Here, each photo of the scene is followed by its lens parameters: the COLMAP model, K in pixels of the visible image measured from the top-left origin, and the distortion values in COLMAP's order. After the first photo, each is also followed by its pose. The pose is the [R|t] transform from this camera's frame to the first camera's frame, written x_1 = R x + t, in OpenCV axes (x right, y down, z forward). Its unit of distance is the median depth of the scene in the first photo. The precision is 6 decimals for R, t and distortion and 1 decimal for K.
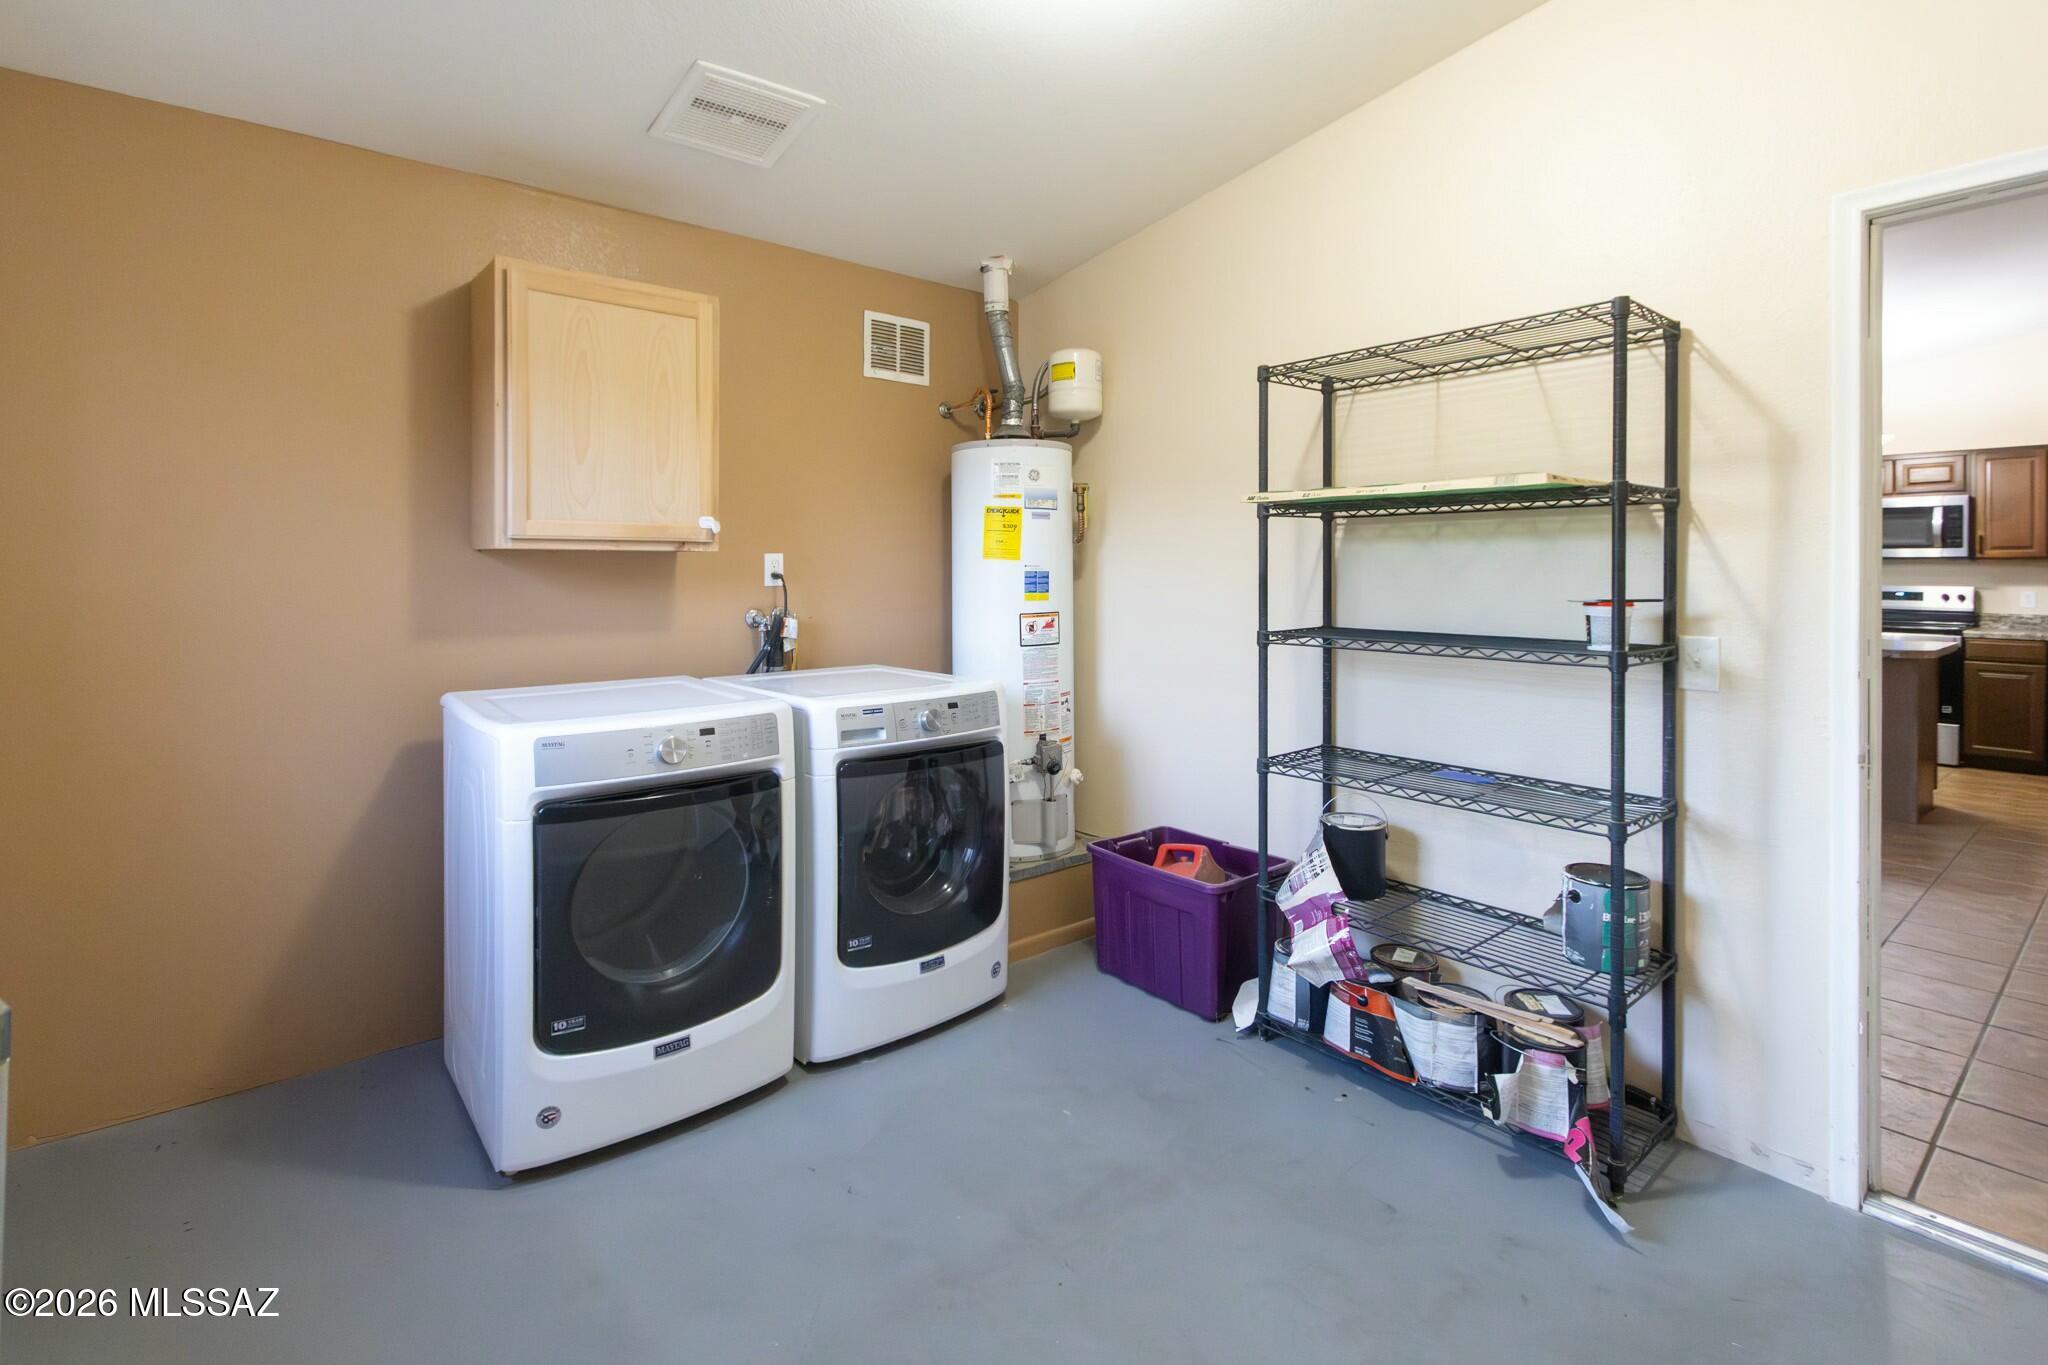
lens RADIAL K [[970.0, 0, 981.3], [0, 970.0, 572.5], [0, 0, 1]] dist [0.017885, -0.000067]
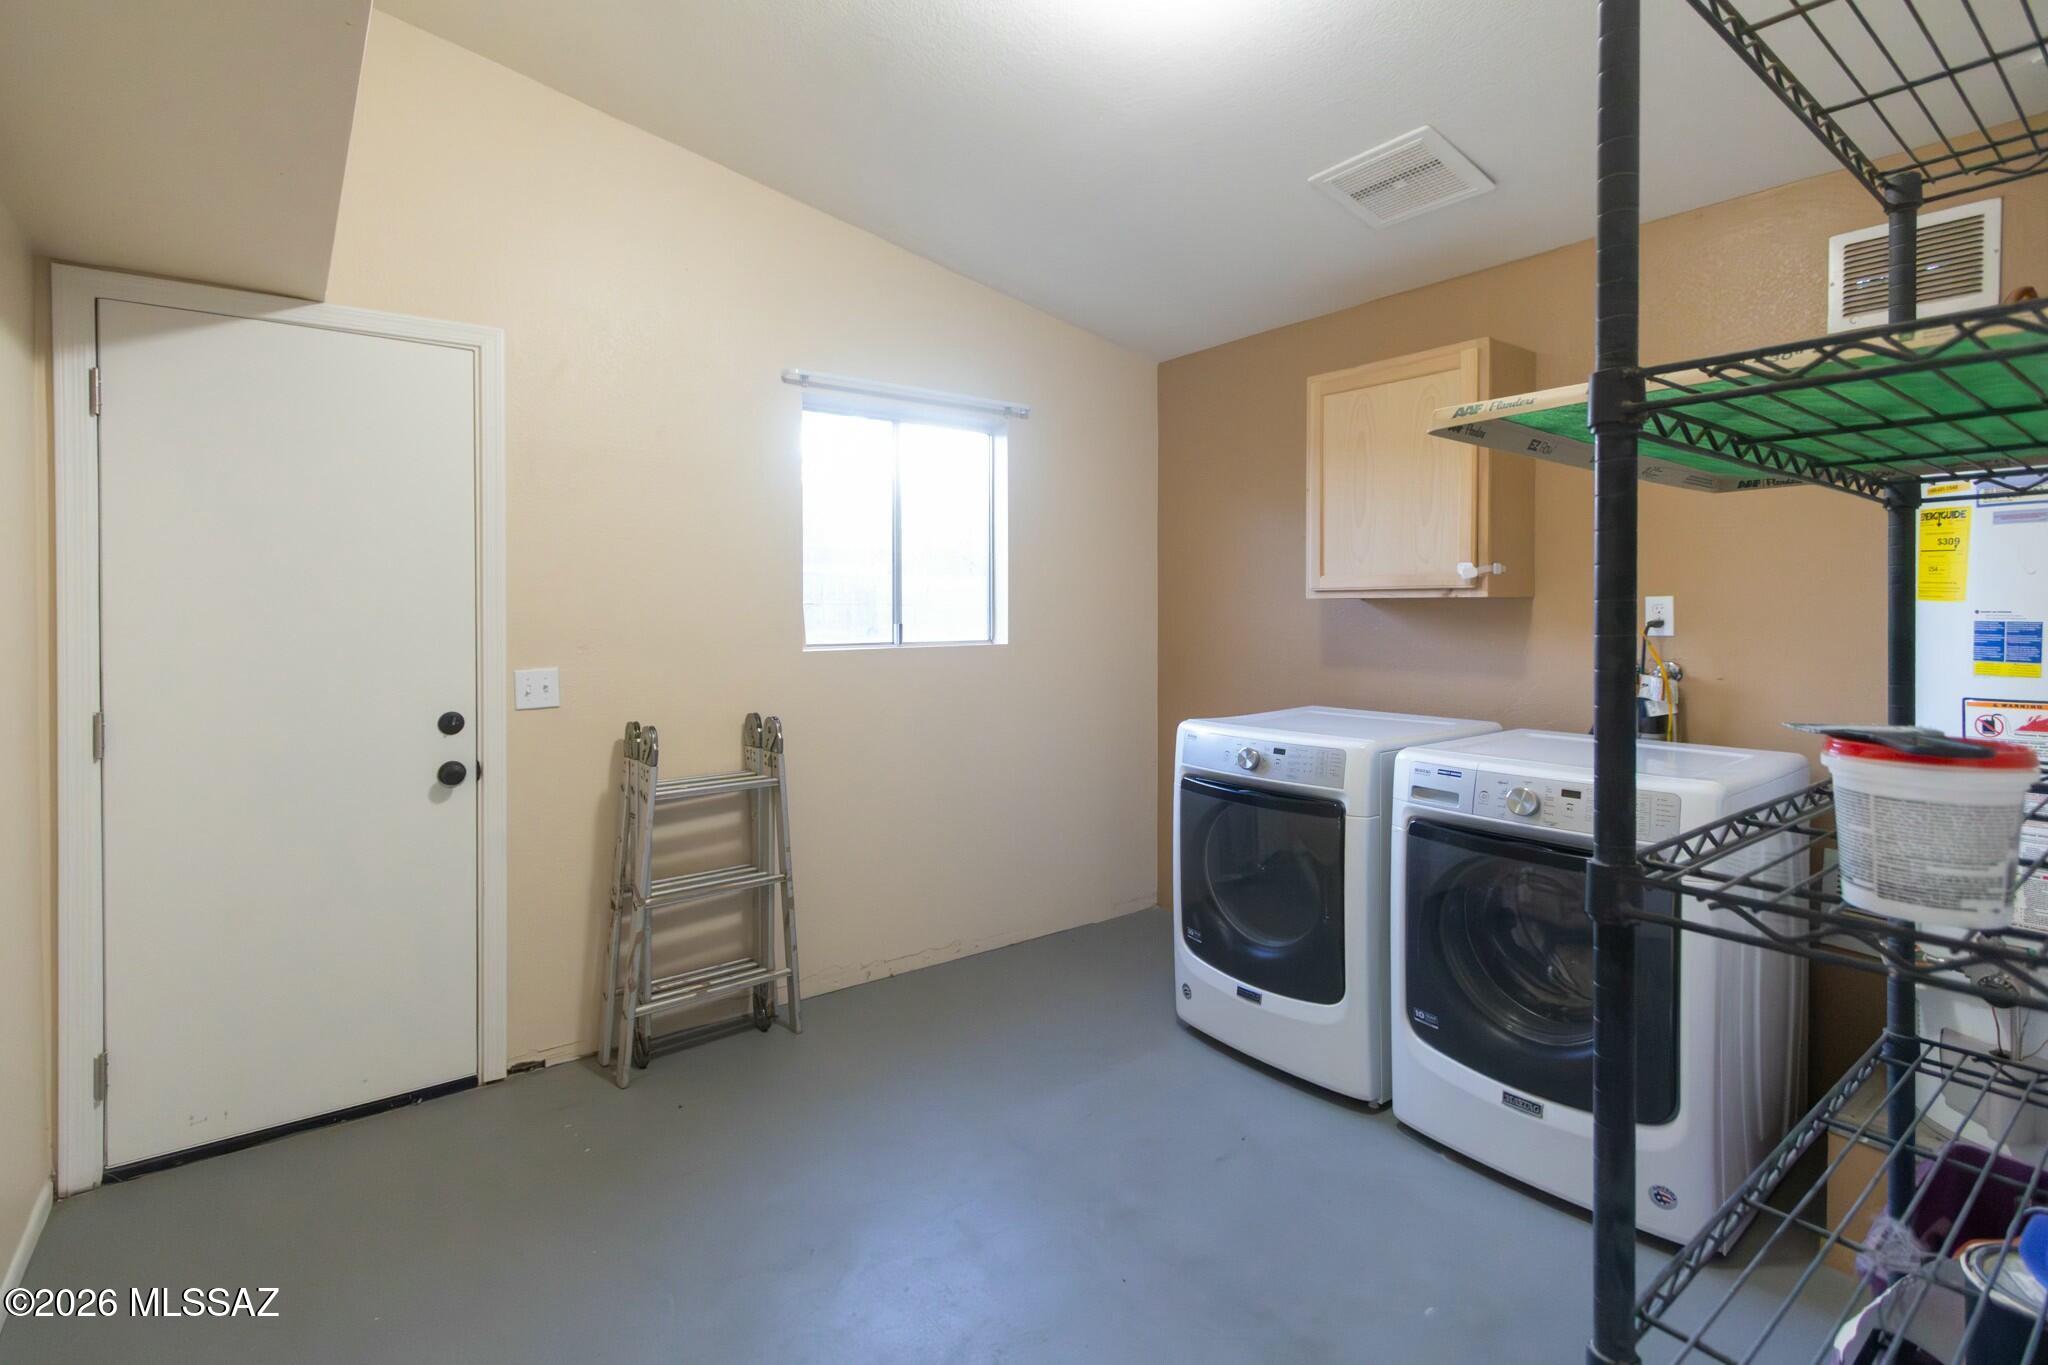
lens RADIAL K [[941.2, 0, 1012.4], [0, 941.2, 618.3], [0, 0, 1]] dist [0.000408, 0.000108]
pose [[-0.016652, 0.004018, -0.999853, 0.773500], [-0.008353, 0.999956, 0.004157, -0.000833], [0.999826, 0.008421, -0.016618, 0.613280]]
